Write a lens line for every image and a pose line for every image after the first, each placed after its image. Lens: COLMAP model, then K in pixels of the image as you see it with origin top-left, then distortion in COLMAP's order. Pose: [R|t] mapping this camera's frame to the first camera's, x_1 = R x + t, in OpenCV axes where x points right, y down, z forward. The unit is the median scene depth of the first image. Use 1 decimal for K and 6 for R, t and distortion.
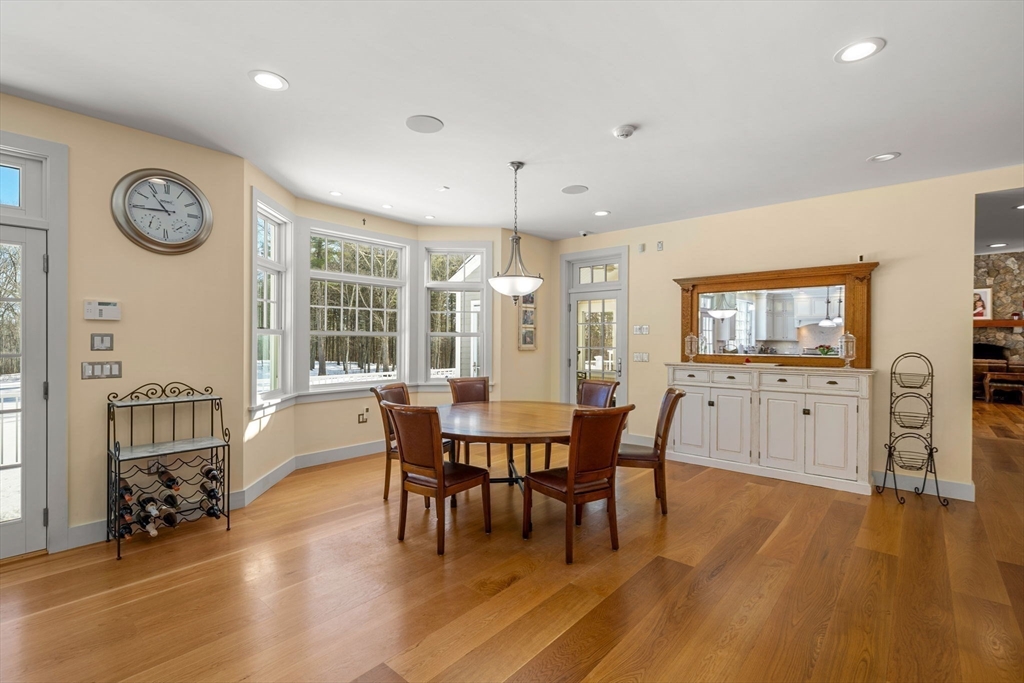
lens RADIAL K [[471.1, 0, 512.4], [0, 471.1, 341.9], [0, 0, 1]] dist [0.000314, 0.000209]
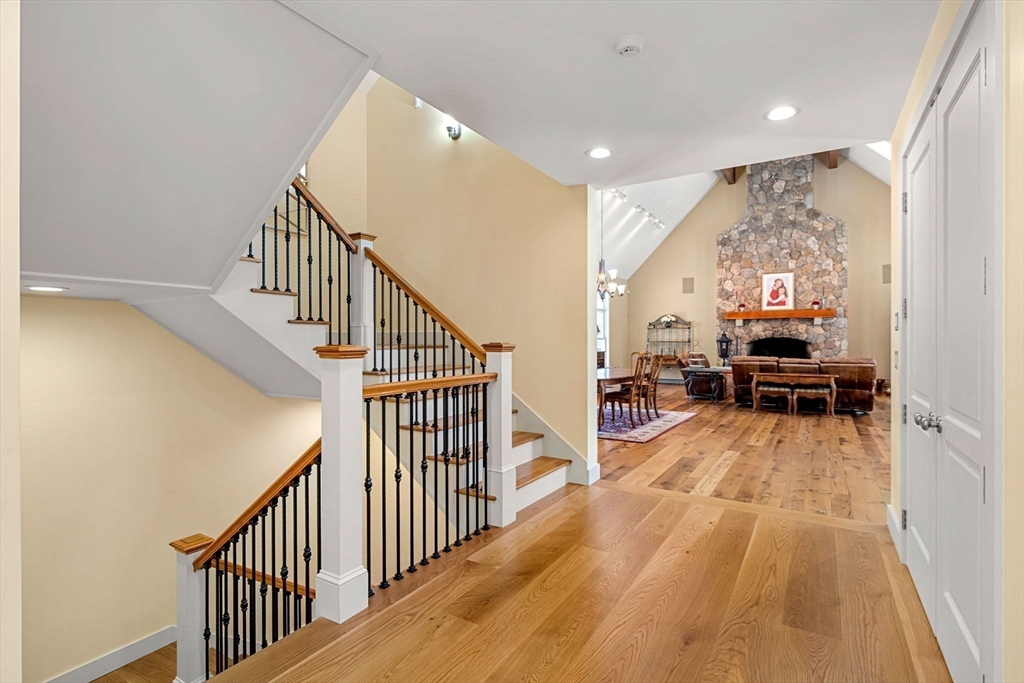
lens RADIAL K [[471.1, 0, 512.0], [0, 471.1, 341.9], [0, 0, 1]] dist [0.000314, 0.000209]
pose [[0.993270, -0.004399, 0.115736, 0.418768], [0.004108, 0.999988, 0.002759, 0.007273], [-0.115747, -0.002265, 0.993276, 0.215757]]
